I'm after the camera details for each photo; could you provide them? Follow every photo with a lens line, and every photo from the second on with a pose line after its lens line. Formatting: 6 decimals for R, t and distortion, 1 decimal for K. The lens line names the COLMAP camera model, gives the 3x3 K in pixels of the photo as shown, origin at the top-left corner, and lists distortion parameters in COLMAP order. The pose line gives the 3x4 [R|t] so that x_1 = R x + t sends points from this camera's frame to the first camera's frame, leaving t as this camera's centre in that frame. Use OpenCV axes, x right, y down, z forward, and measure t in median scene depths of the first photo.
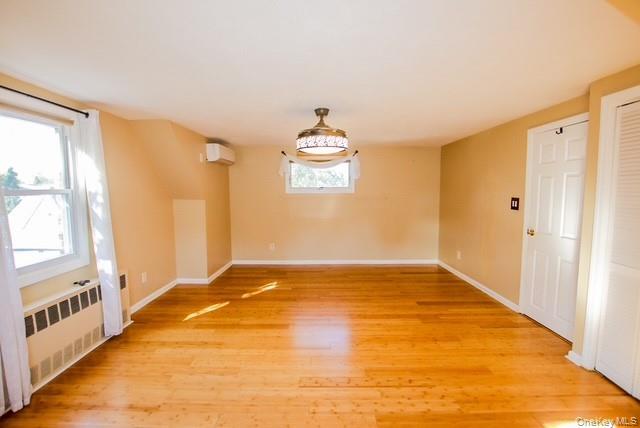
lens RADIAL K [[297.4, 0, 316.8], [0, 297.4, 214.6], [0, 0, 1]] dist [-0.037051, 0.005298]
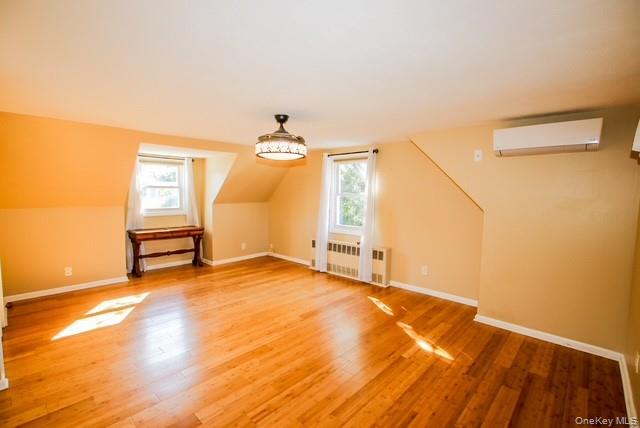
lens RADIAL K [[297.4, 0, 316.8], [0, 297.4, 214.6], [0, 0, 1]] dist [-0.037051, 0.005298]
pose [[-0.678077, 0.051746, -0.733167, 0.623314], [-0.070084, 0.988421, 0.134580, -0.150818], [0.731642, 0.142639, -0.666599, 1.624954]]
